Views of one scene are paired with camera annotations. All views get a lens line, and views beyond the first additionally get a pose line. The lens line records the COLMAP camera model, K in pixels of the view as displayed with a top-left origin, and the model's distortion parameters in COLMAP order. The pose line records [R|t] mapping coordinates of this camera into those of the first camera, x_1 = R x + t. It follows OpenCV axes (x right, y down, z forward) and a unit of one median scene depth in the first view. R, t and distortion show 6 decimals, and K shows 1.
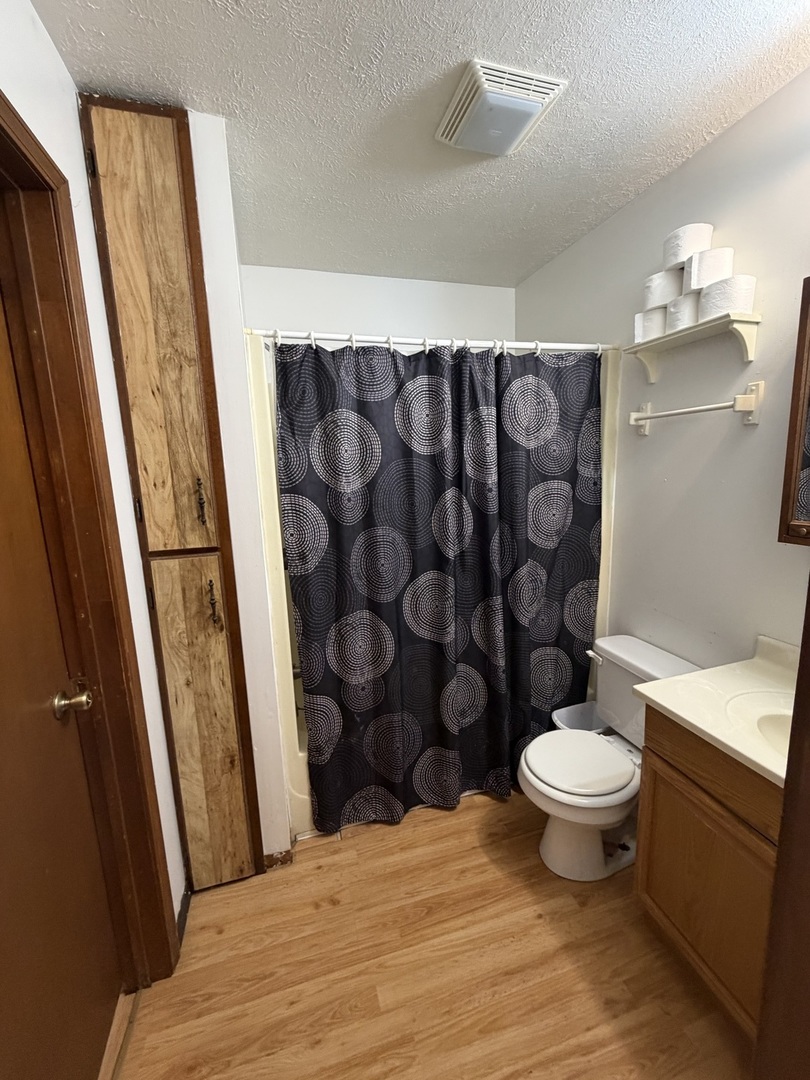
lens RADIAL K [[431.1, 0, 405.4], [0, 431.1, 537.6], [0, 0, 1]] dist [-0.000759, 0.000077]
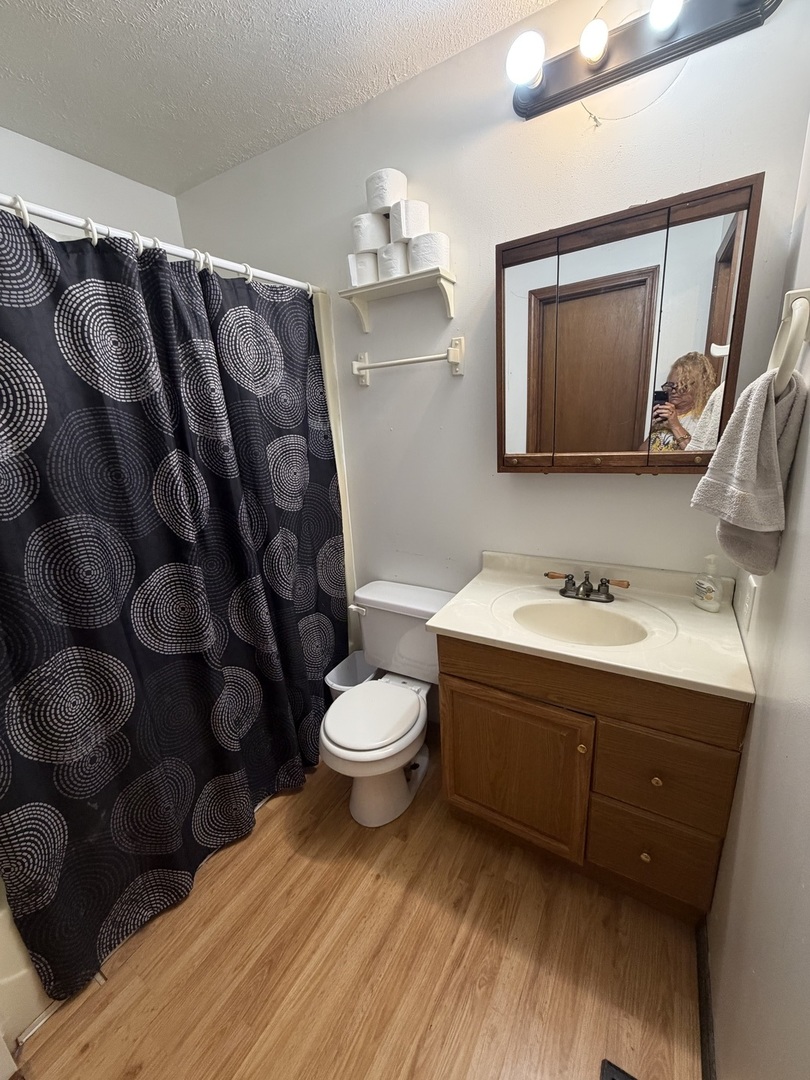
lens RADIAL K [[431.1, 0, 405.4], [0, 431.1, 537.6], [0, 0, 1]] dist [-0.000759, 0.000077]
pose [[0.731467, -0.194014, 0.653694, -0.113838], [0.145046, 0.980999, 0.128853, -0.003300], [-0.666272, 0.000564, 0.745709, 0.181248]]
